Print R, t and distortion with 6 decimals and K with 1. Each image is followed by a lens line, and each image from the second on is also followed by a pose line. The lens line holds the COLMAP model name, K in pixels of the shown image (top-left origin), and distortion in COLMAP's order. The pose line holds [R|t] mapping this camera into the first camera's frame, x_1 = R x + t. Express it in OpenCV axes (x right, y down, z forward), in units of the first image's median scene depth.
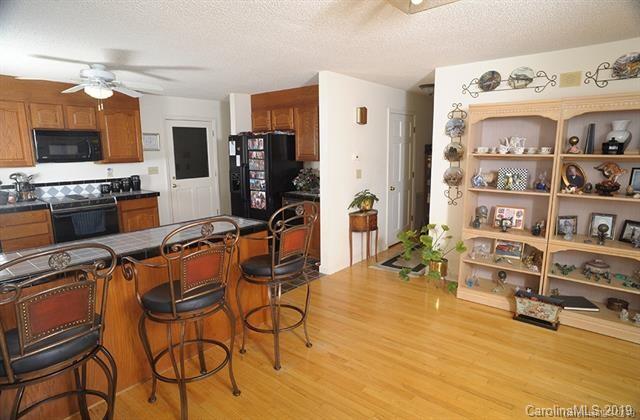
lens RADIAL K [[361.0, 0, 320.0], [0, 361.0, 210.0], [0, 0, 1]] dist [-0.106549, 0.077266]
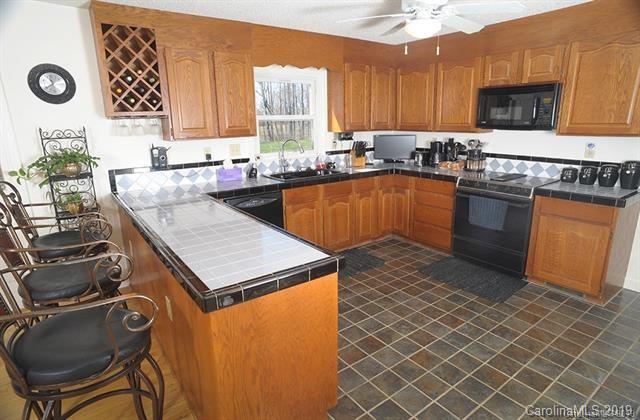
lens RADIAL K [[361.0, 0, 320.0], [0, 361.0, 210.0], [0, 0, 1]] dist [-0.106549, 0.077266]
pose [[-0.223718, 0.258923, -0.939632, 0.130353], [-0.151145, 0.943189, 0.295890, -0.133617], [0.962863, 0.208216, -0.171873, 0.756675]]
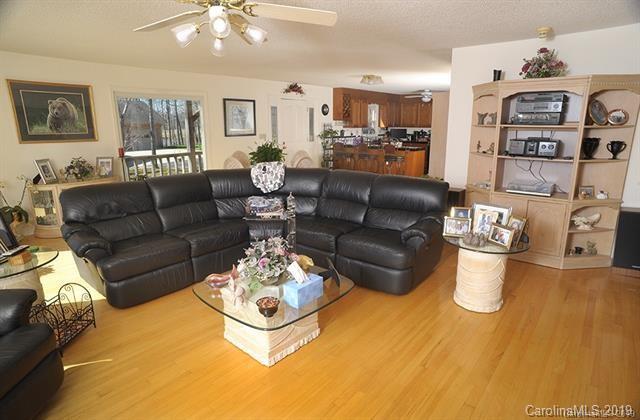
lens RADIAL K [[361.0, 0, 320.0], [0, 361.0, 210.0], [0, 0, 1]] dist [-0.106549, 0.077266]
pose [[0.026823, 0.252431, -0.967243, 1.663129], [-0.172228, 0.954289, 0.244275, -0.042734], [0.984692, 0.160034, 0.069073, 0.116556]]
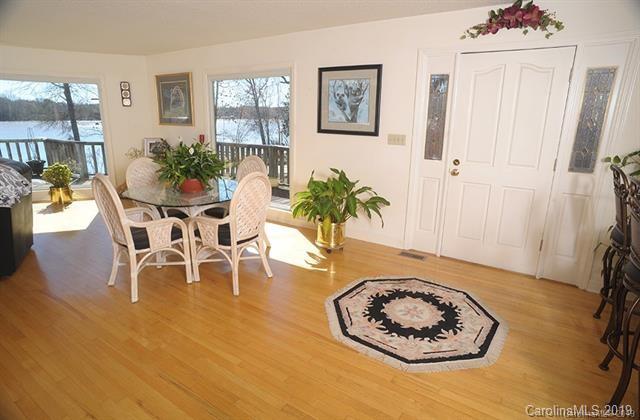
lens RADIAL K [[361.0, 0, 320.0], [0, 361.0, 210.0], [0, 0, 1]] dist [-0.106549, 0.077266]
pose [[-0.992141, 0.030723, -0.121295, 0.248359], [-0.022990, 0.908125, 0.418068, -0.103730], [0.122995, 0.417571, -0.900281, 0.672264]]
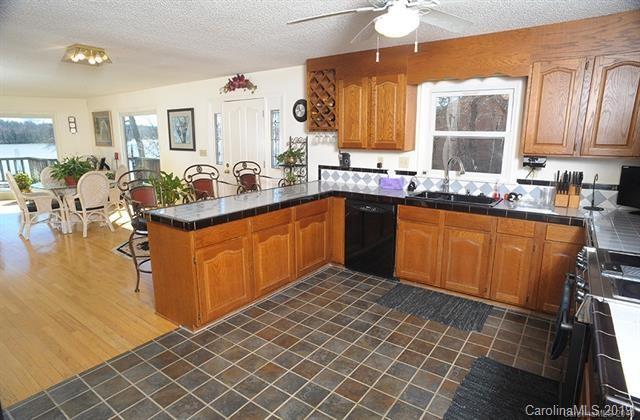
lens RADIAL K [[361.0, 0, 320.0], [0, 361.0, 210.0], [0, 0, 1]] dist [-0.106549, 0.077266]
pose [[-0.995866, 0.030387, -0.085600, -0.322825], [-0.003659, 0.928198, 0.372070, -0.206640], [0.090760, 0.370845, -0.924249, 1.216456]]
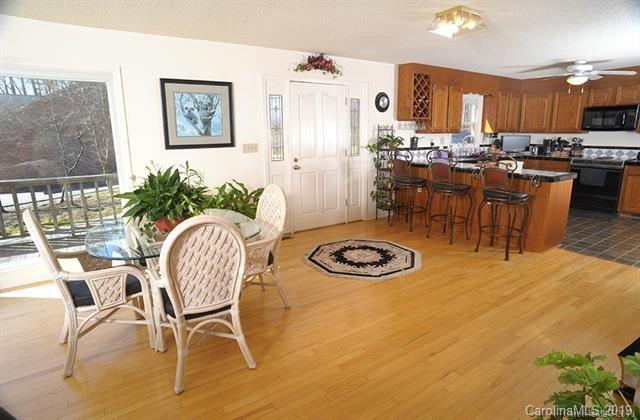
lens RADIAL K [[361.0, 0, 320.0], [0, 361.0, 210.0], [0, 0, 1]] dist [-0.106549, 0.077266]
pose [[-0.256694, 0.229819, -0.938771, 0.835348], [-0.155654, 0.948808, 0.274837, -0.048510], [0.953876, 0.216673, -0.207781, 0.314146]]
